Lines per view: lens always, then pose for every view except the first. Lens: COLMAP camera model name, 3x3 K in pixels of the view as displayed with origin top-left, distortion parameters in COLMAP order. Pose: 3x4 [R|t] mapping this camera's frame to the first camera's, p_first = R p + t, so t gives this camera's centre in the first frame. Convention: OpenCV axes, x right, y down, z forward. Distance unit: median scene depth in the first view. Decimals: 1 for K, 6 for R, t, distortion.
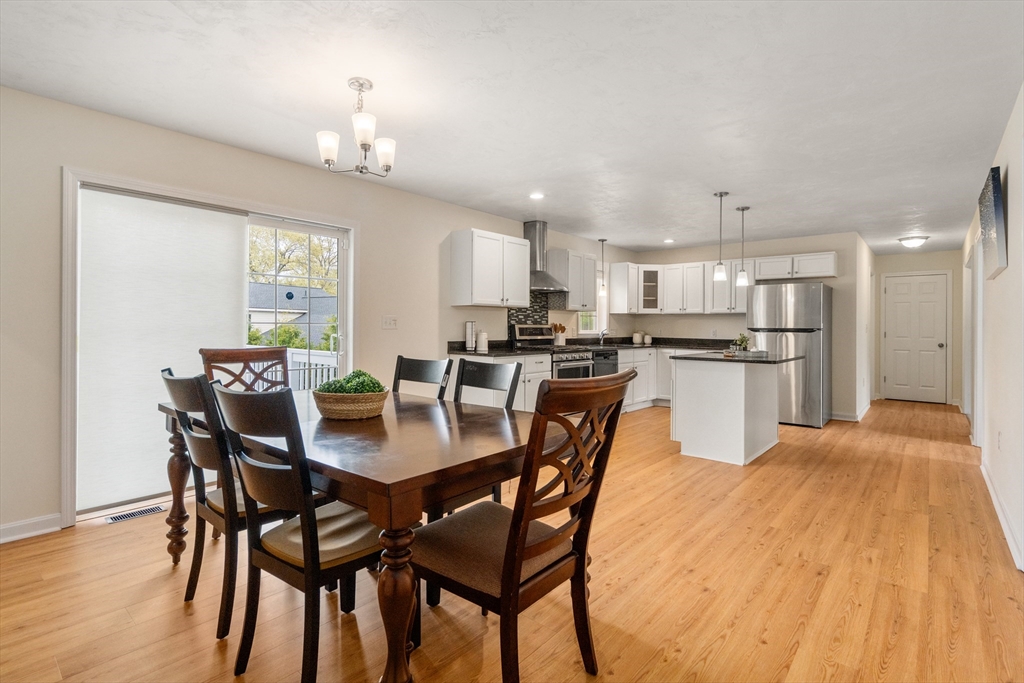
lens RADIAL K [[495.3, 0, 501.6], [0, 495.3, 327.8], [0, 0, 1]] dist [0.000029, -0.000309]
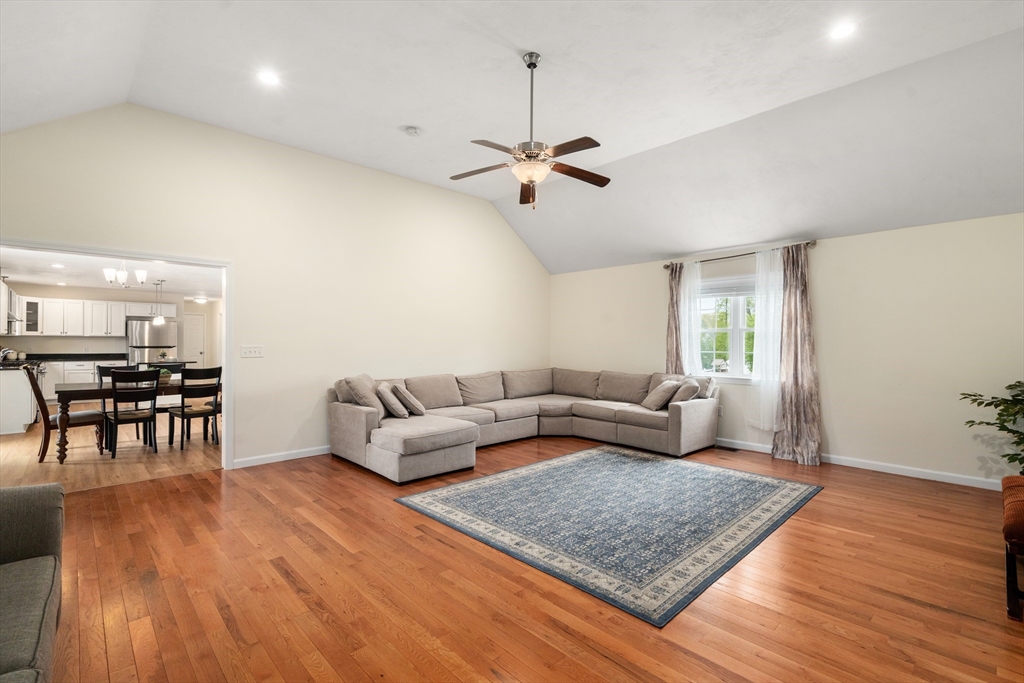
lens RADIAL K [[465.2, 0, 511.7], [0, 465.2, 344.8], [0, 0, 1]] dist [-0.003985, 0.000087]
pose [[0.096889, -0.012364, 0.995218, -0.955535], [-0.004435, 0.999908, 0.012854, -0.031233], [-0.995285, -0.005659, 0.096825, -0.430227]]
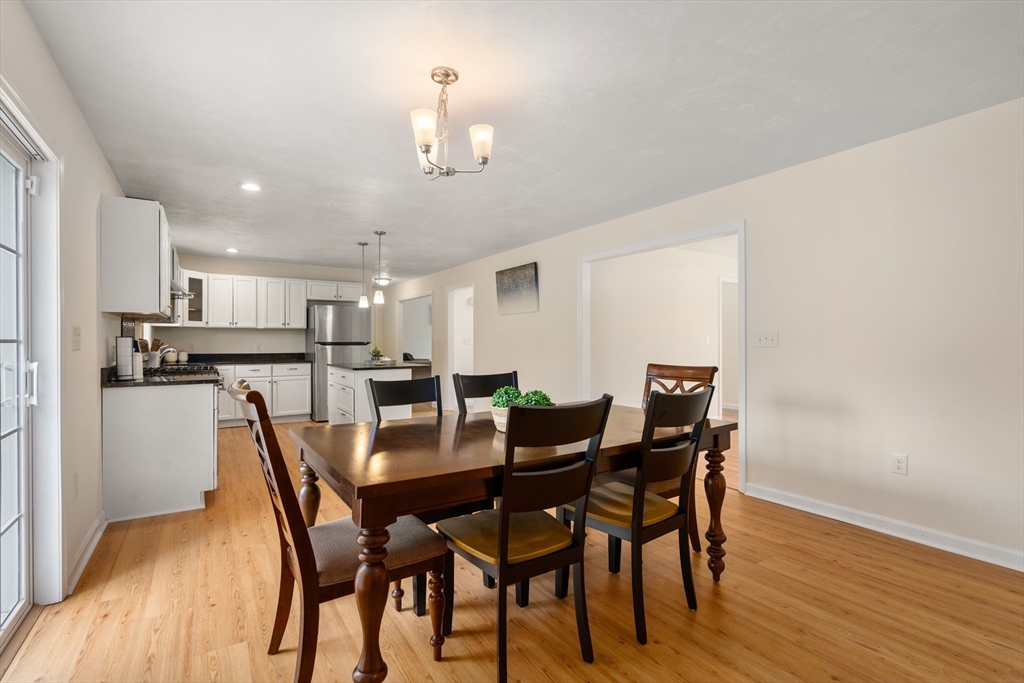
lens RADIAL K [[472.2, 0, 507.7], [0, 472.2, 339.7], [0, 0, 1]] dist [-0.002071, 0.000307]
pose [[0.283089, -0.004882, 0.959081, -0.434371], [0.007075, 0.999970, 0.003002, -0.005372], [-0.959067, 0.005936, 0.283115, 0.283363]]
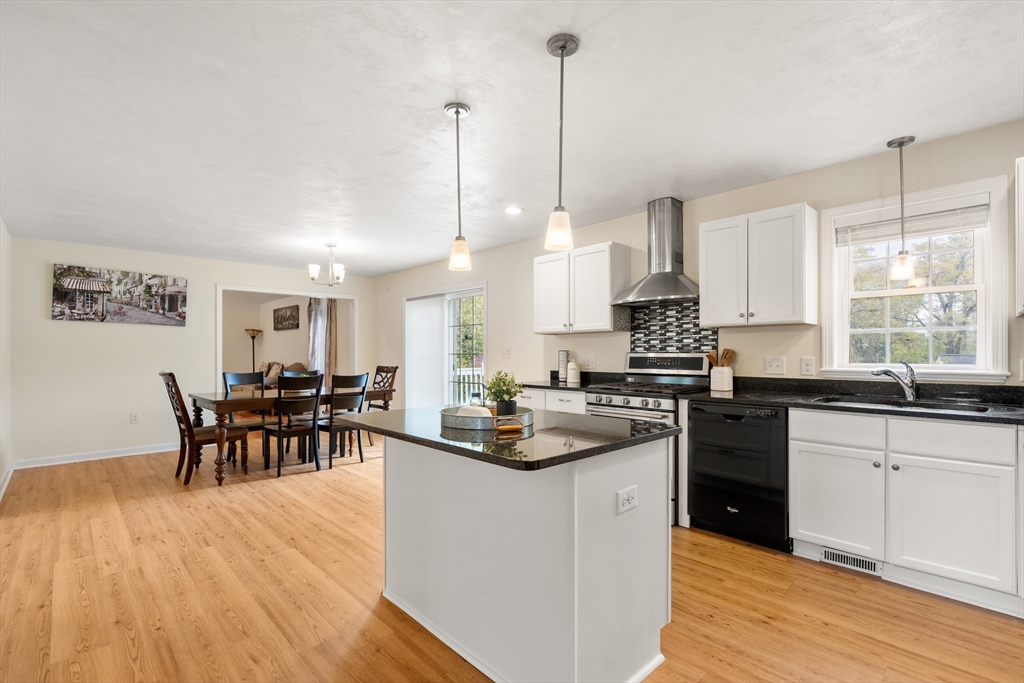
lens RADIAL K [[476.4, 0, 513.9], [0, 476.4, 351.6], [0, 0, 1]] dist [-0.002191, 0.000055]
pose [[-0.096937, -0.009990, -0.995240, 0.731785], [-0.000851, 0.999950, -0.009954, -0.000948], [0.995290, -0.000118, -0.096941, 0.853697]]
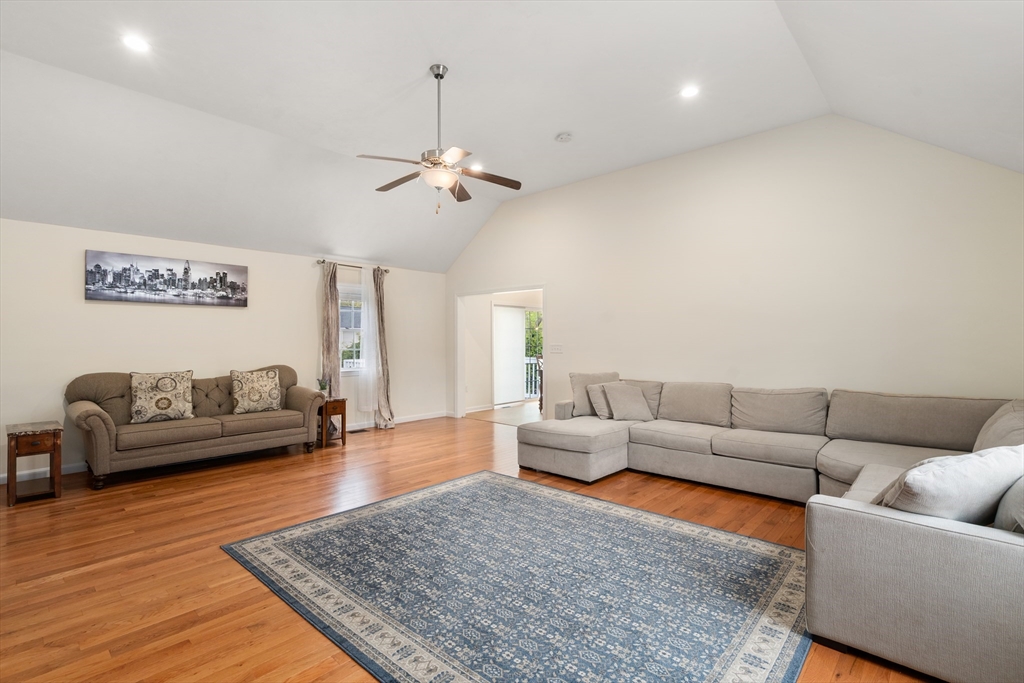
lens RADIAL K [[479.9, 0, 510.8], [0, 479.9, 342.8], [0, 0, 1]] dist [0.000046, 0.000894]
pose [[0.999489, -0.010968, -0.030024, -0.267413], [0.011152, 0.999920, 0.005960, -0.027069], [0.029957, -0.006292, 0.999531, -1.010186]]
